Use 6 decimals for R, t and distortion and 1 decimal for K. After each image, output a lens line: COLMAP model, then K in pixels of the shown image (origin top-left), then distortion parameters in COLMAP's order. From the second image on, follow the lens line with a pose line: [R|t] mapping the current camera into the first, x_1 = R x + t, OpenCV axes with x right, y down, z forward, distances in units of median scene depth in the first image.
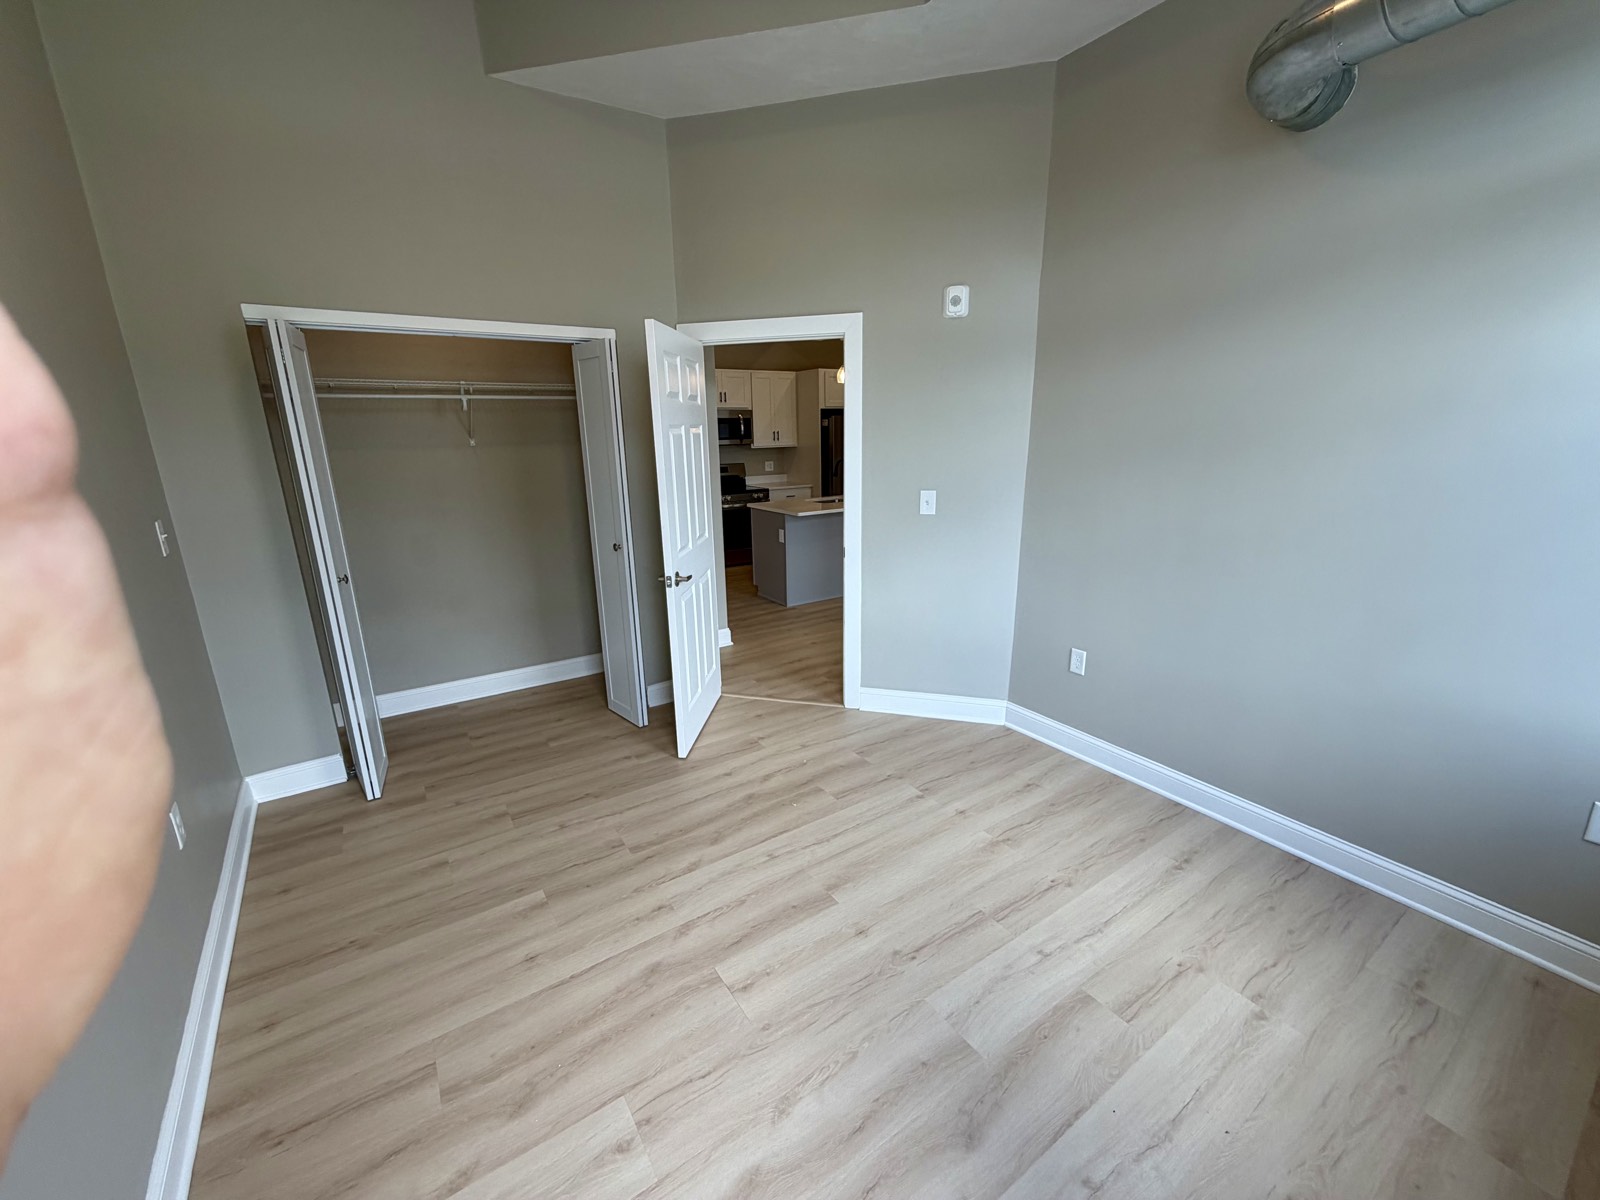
lens RADIAL K [[640.7, 0, 795.6], [0, 640.7, 595.7], [0, 0, 1]] dist [0.002451, -0.000269]
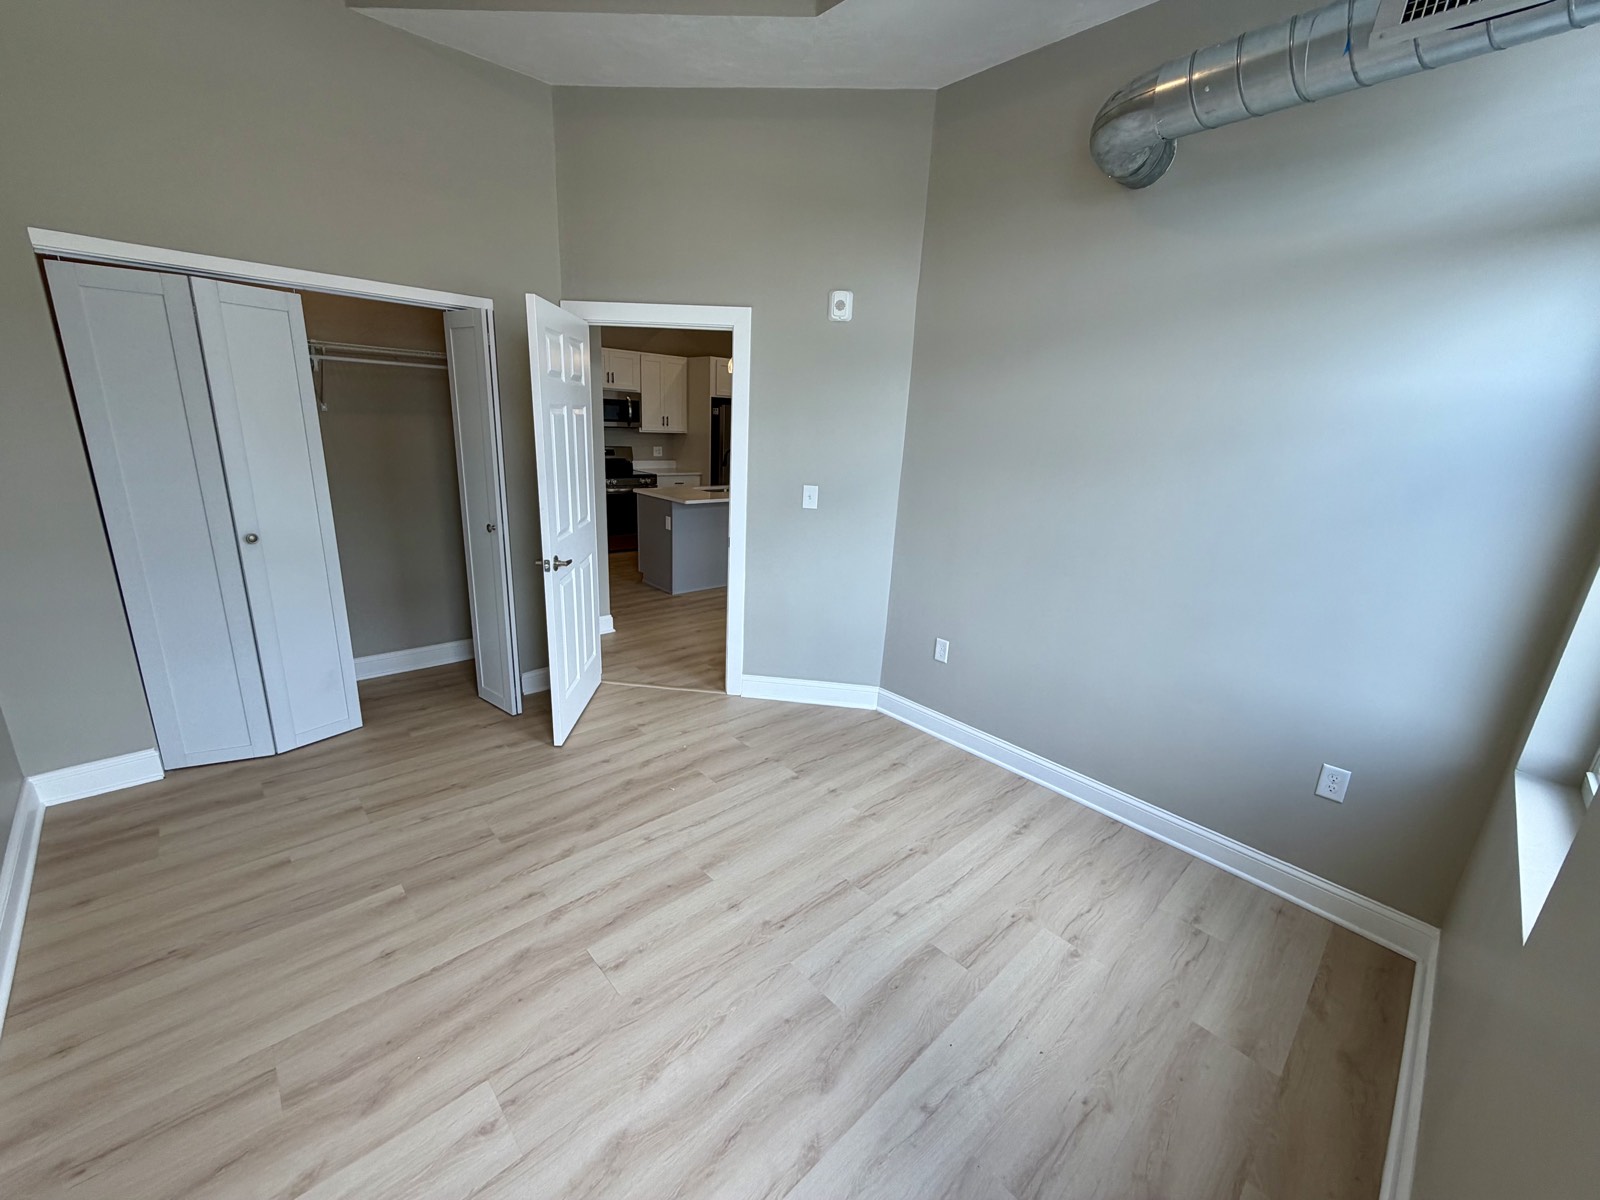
lens RADIAL K [[640.7, 0, 795.6], [0, 640.7, 595.7], [0, 0, 1]] dist [0.002451, -0.000269]
pose [[0.984814, 0.021251, 0.172309, 0.010377], [-0.023964, 0.999619, 0.013680, 0.001959], [-0.171953, -0.017602, 0.984948, -0.035407]]
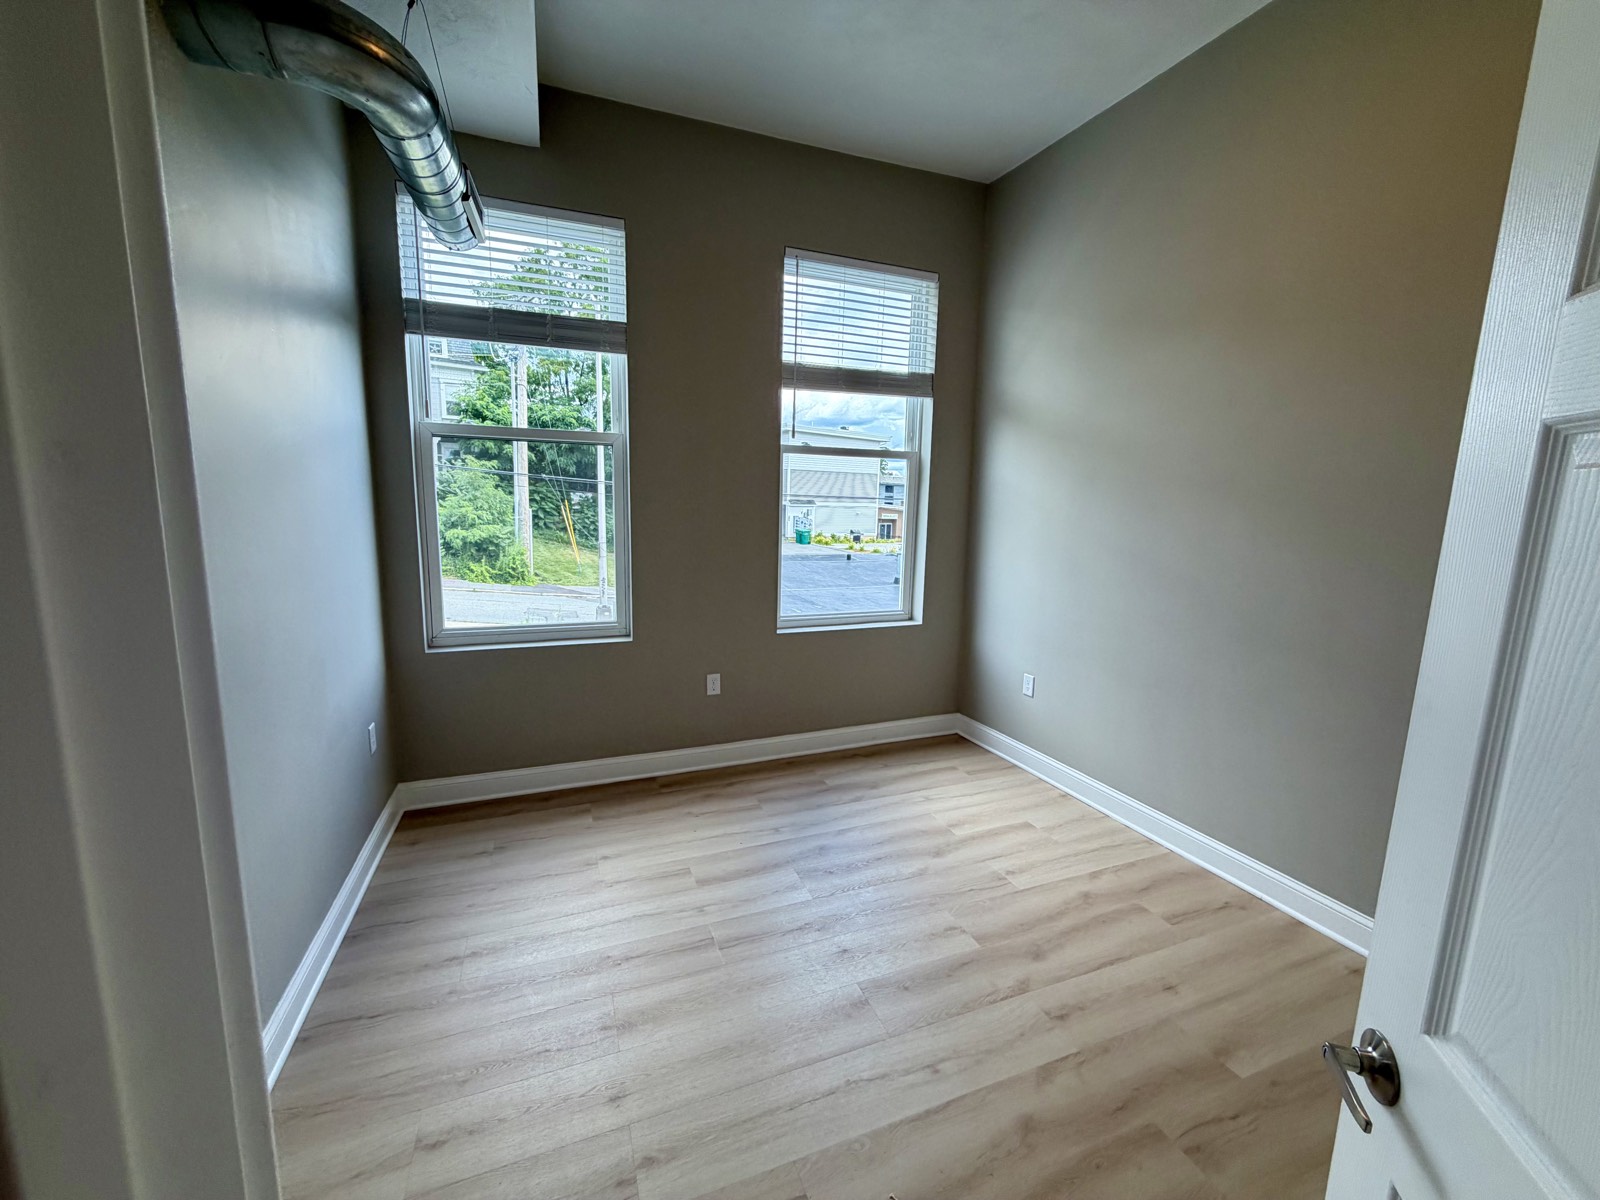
lens RADIAL K [[640.7, 0, 795.6], [0, 640.7, 595.7], [0, 0, 1]] dist [0.002451, -0.000269]
pose [[-0.976129, -0.037912, 0.213857, -0.021085], [0.048165, 0.922344, 0.383356, -0.389957], [-0.211783, 0.384505, -0.898501, 1.619806]]
